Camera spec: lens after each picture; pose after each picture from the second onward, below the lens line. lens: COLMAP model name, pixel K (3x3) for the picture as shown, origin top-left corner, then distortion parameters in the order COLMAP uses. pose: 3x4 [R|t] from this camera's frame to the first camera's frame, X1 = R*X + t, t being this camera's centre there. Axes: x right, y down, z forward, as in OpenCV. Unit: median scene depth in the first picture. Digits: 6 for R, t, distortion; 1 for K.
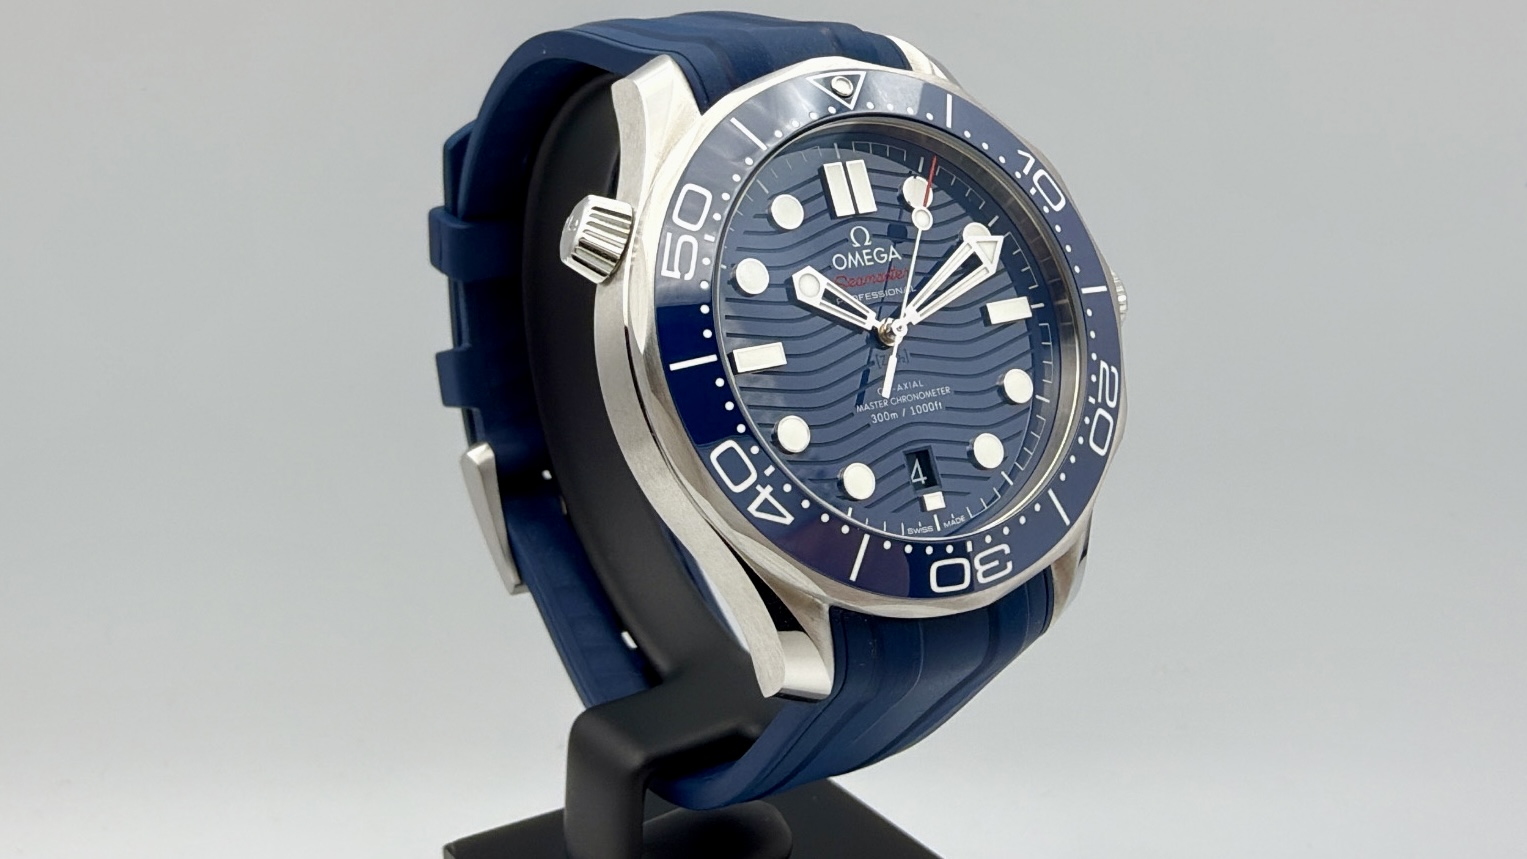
lens RADIAL K [[1765.1, 0, 719.8], [0, 1765.1, 376.1], [0, 0, 1]] dist [-0.004012, 0.000000]
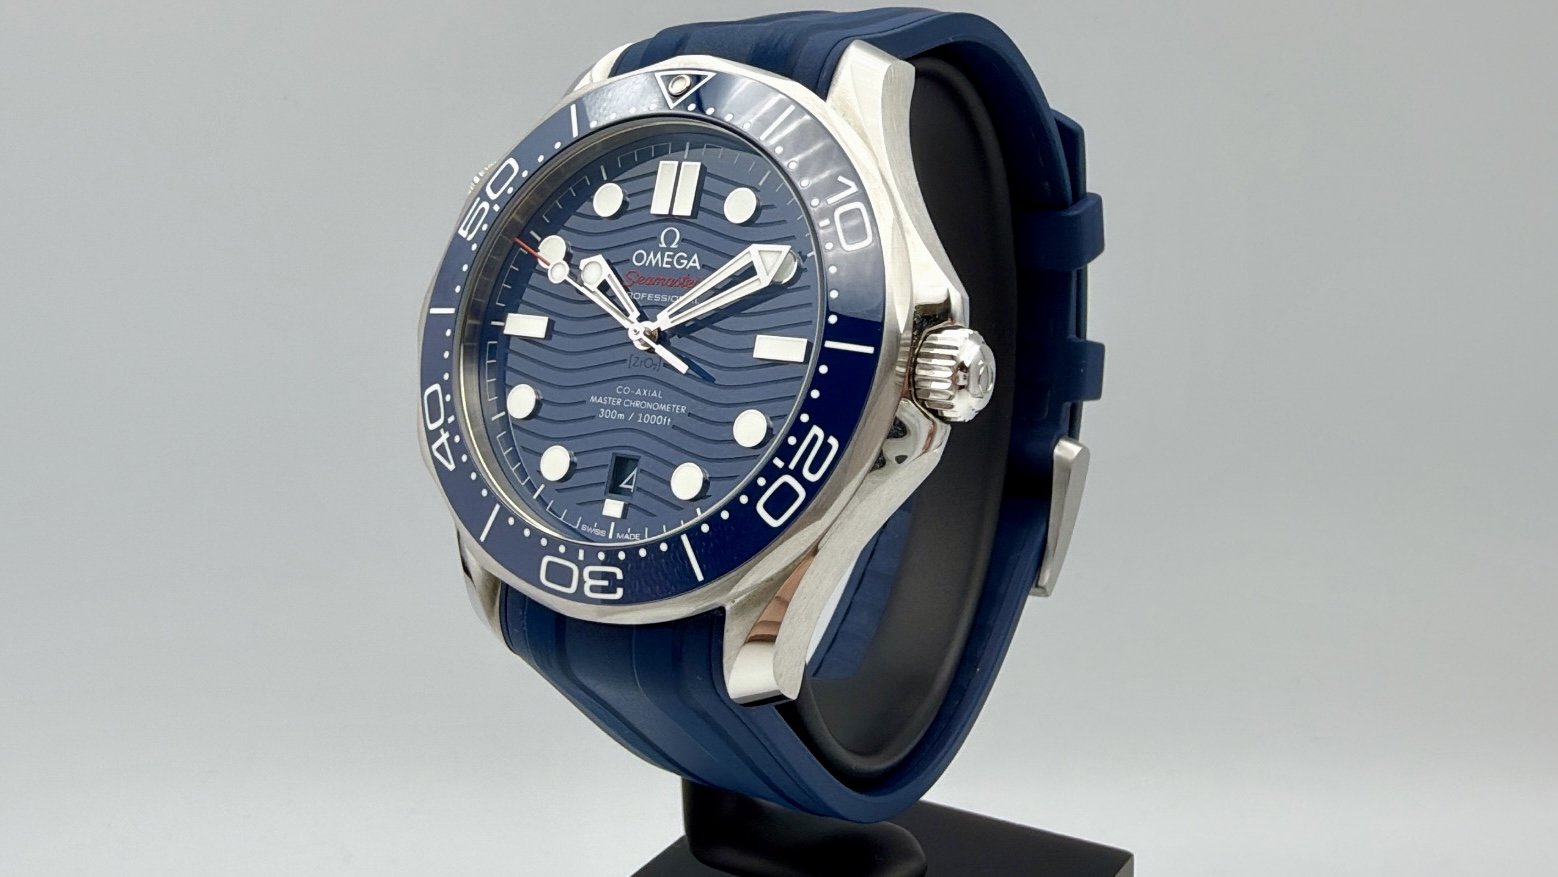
lens RADIAL K [[1801.0, 0, 780.8], [0, 1801.0, 426.2], [0, 0, 1]] dist [-0.004012, 0.000000]
pose [[0.467785, 0.238871, -0.850951, 1.010733], [-0.208644, 0.965420, 0.156308, -0.150598], [0.858862, 0.104427, 0.501448, 0.567453]]
